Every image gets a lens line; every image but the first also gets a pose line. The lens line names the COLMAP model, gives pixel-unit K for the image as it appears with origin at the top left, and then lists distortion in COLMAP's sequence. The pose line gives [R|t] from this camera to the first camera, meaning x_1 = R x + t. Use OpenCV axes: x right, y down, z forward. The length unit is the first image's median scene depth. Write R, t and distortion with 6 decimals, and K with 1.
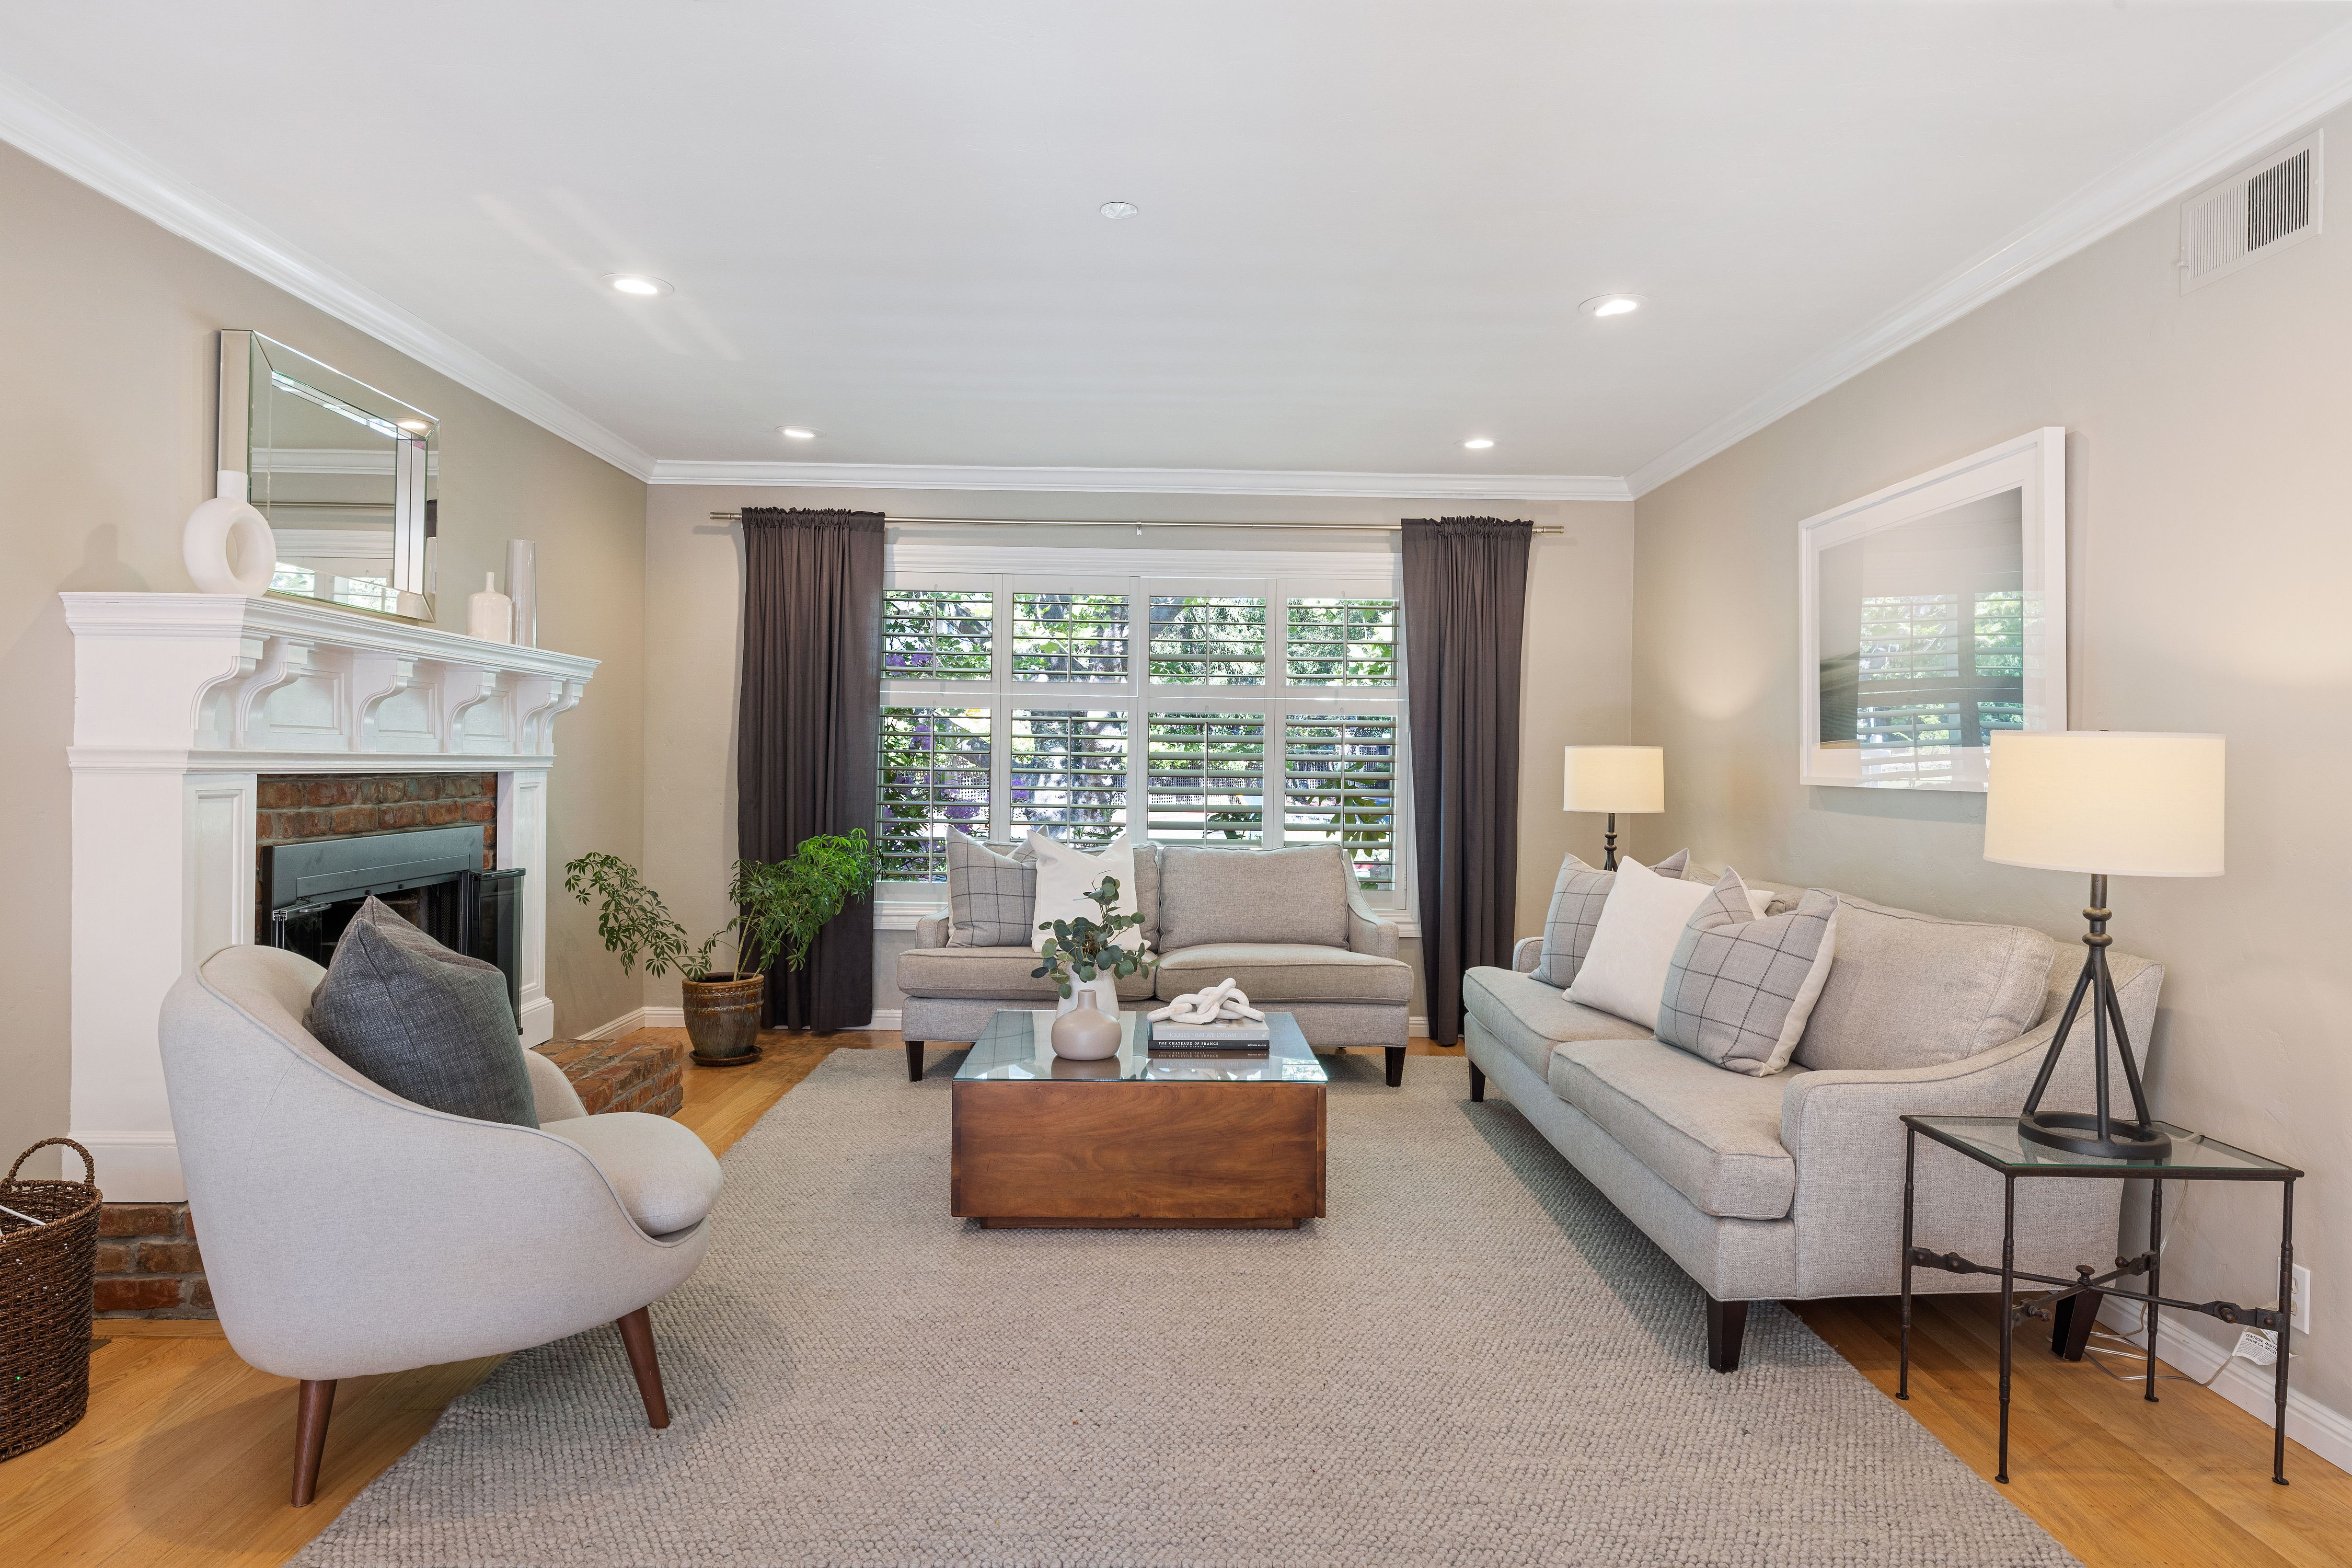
lens RADIAL K [[1388.8, 0, 1176.0], [0, 1388.8, 784.0], [0, 0, 1]] dist [-0.005977, -0.000234]
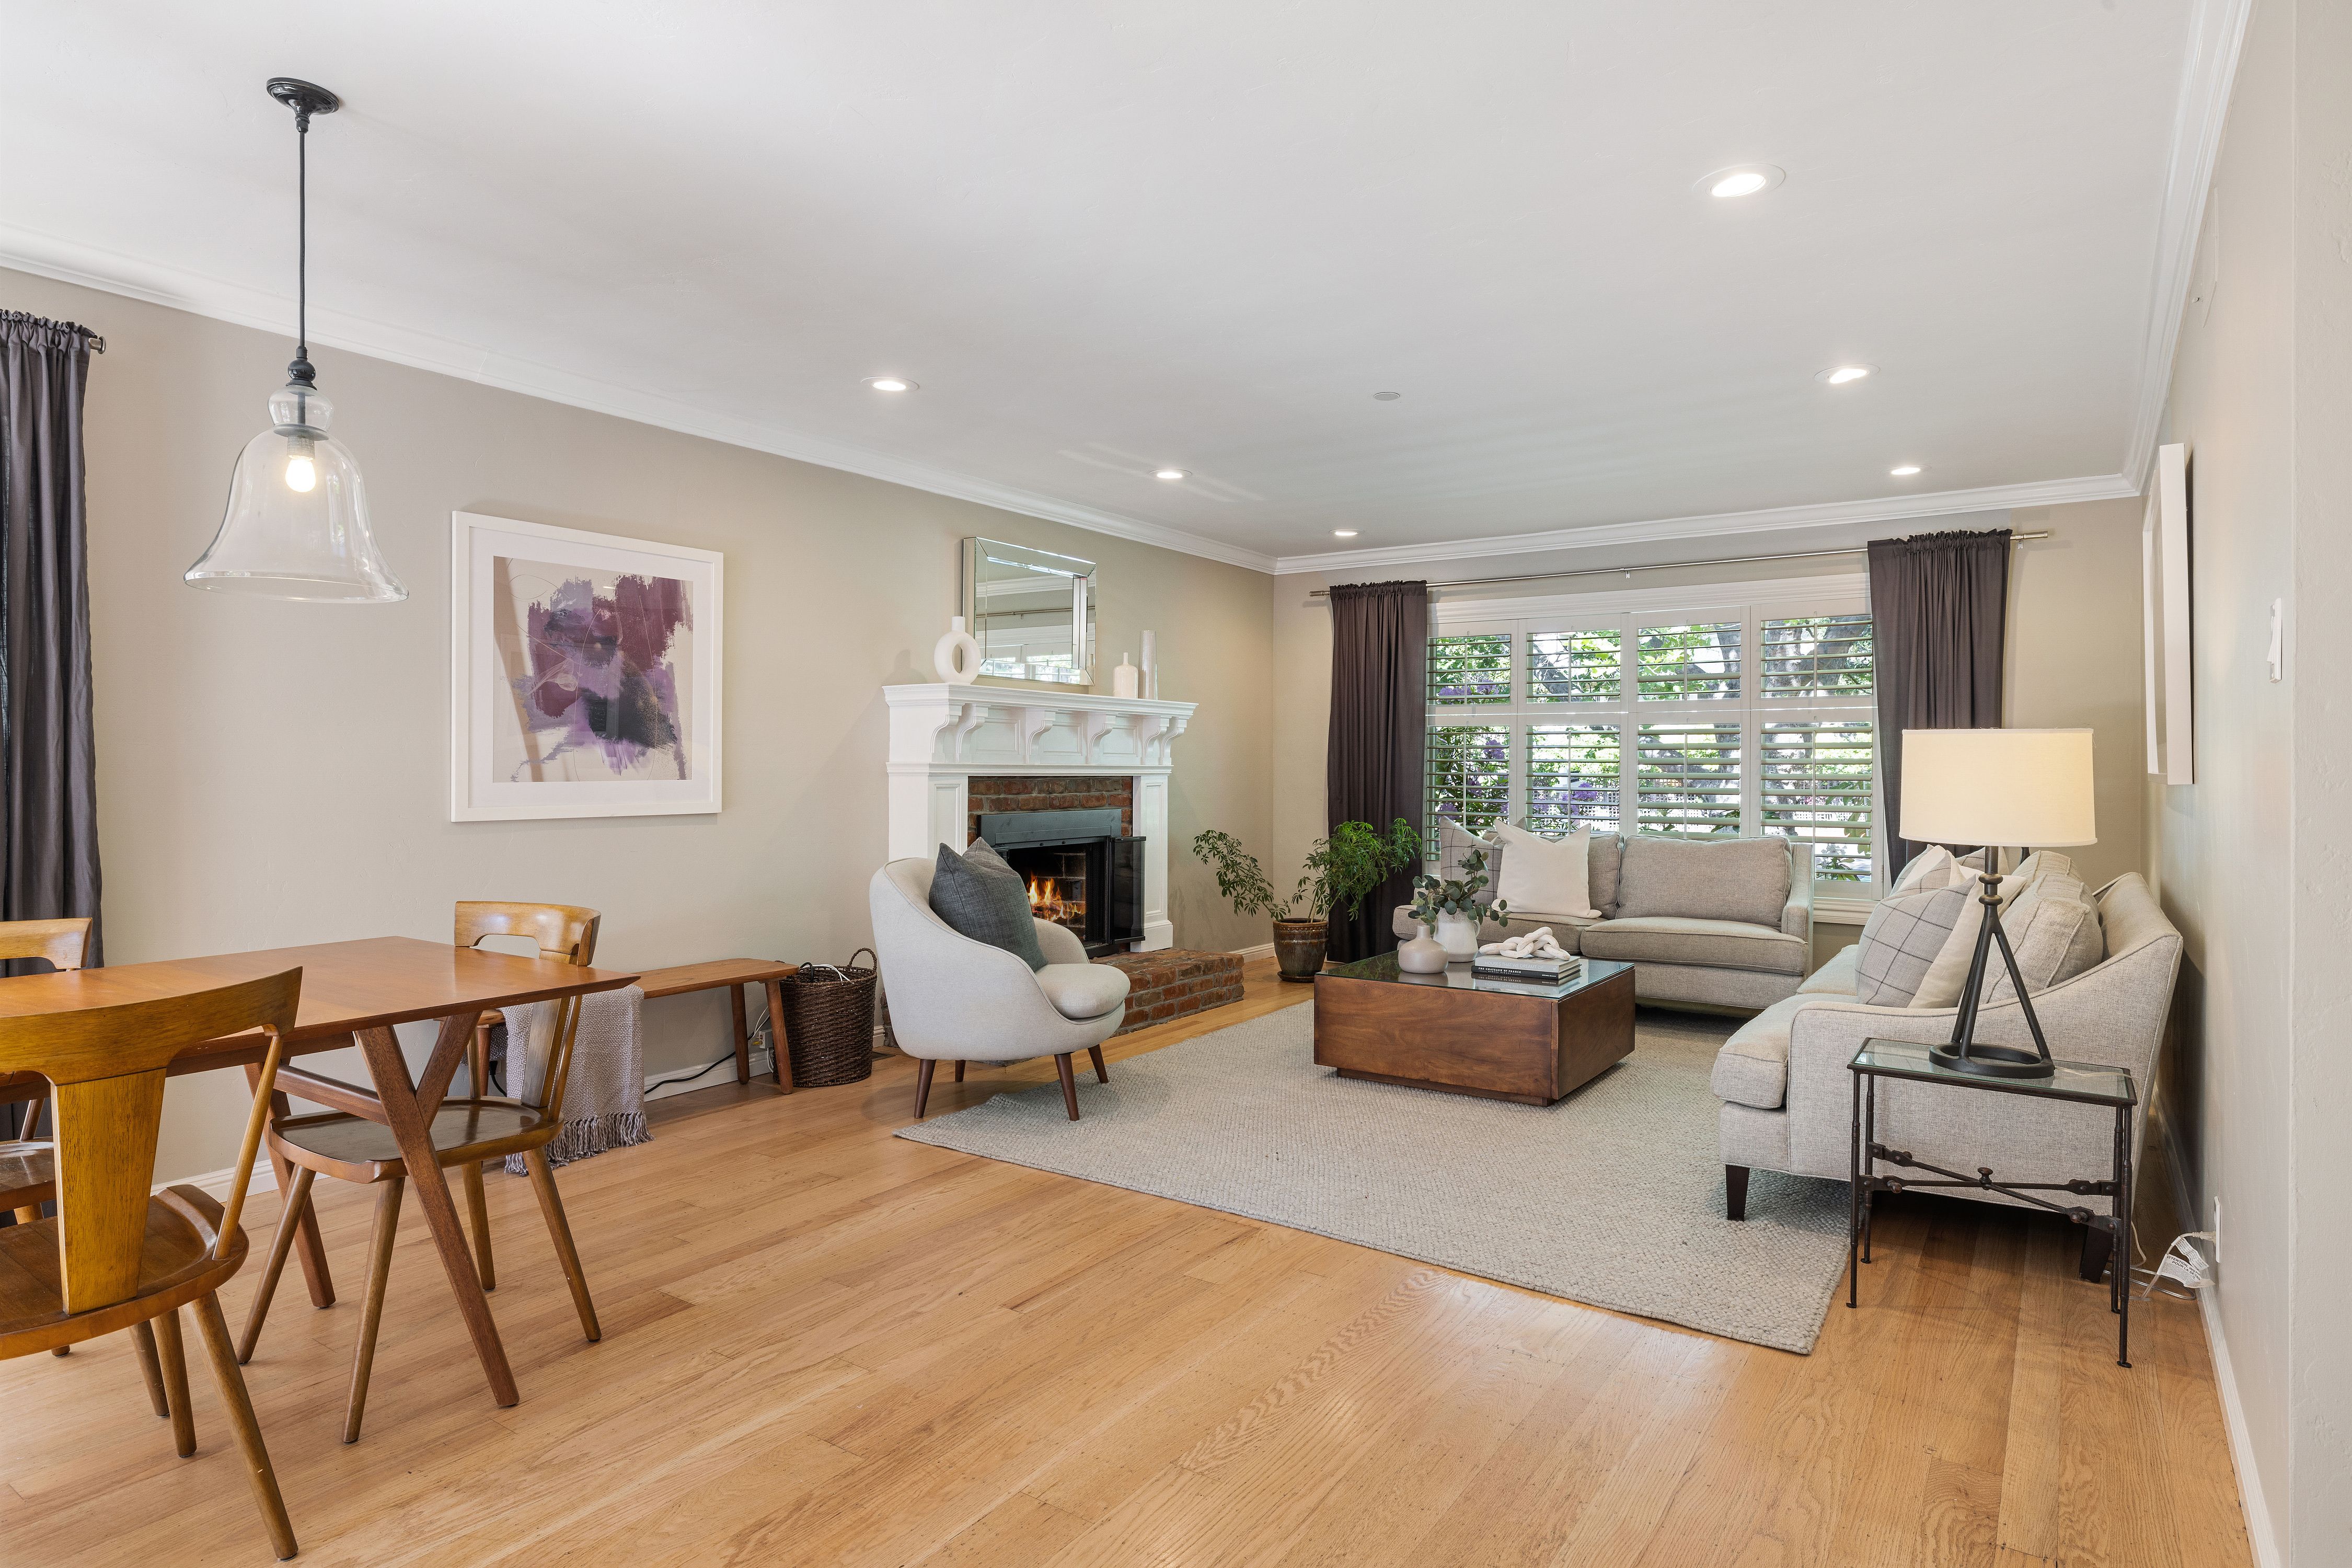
lens RADIAL K [[1296.7, 0, 1176.0], [0, 1296.7, 784.0], [0, 0, 1]] dist [-0.001251, -0.000651]
pose [[0.815689, -0.002749, -0.578484, 0.504858], [-0.001995, 0.999969, -0.007564, 0.014136], [0.578487, 0.007324, 0.815658, -0.236210]]
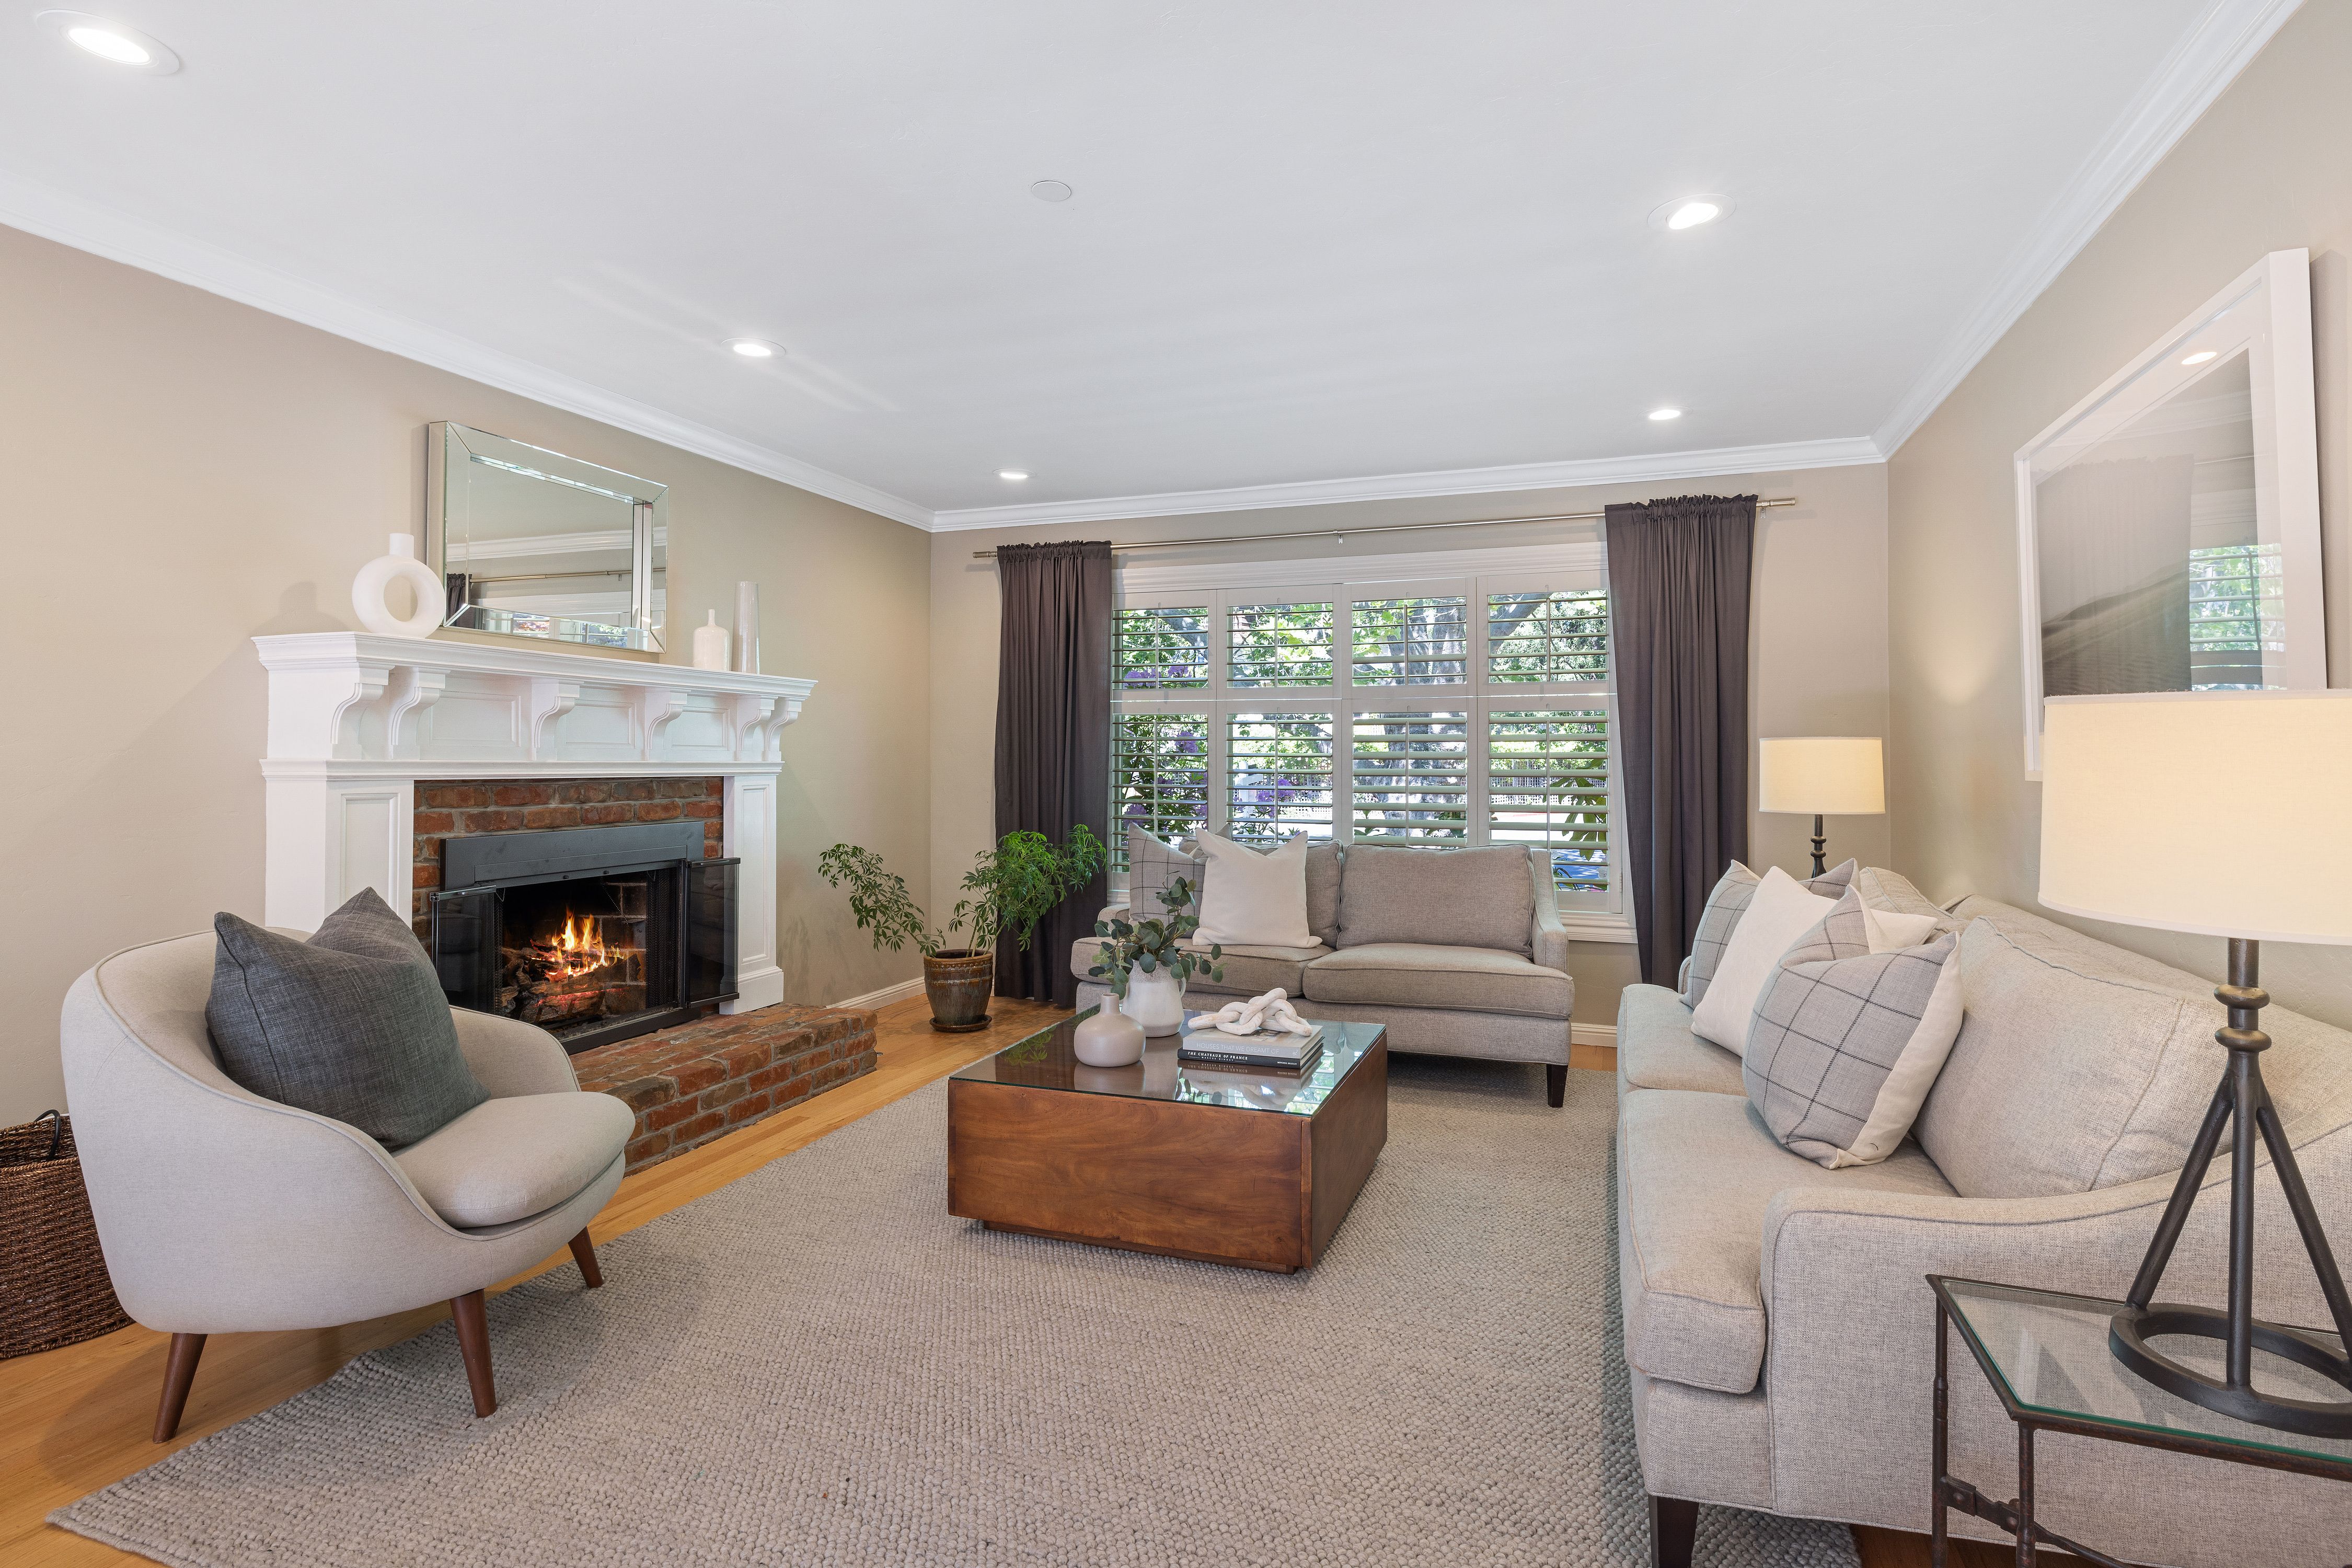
lens RADIAL K [[1161.6, 0, 1183.5], [0, 1161.6, 753.2], [0, 0, 1]] dist [-0.002202, -0.000569]
pose [[0.934844, -0.013903, -0.354786, 0.282962], [0.005142, 0.999658, -0.025626, -0.001042], [0.355021, 0.022132, 0.934596, 0.246980]]
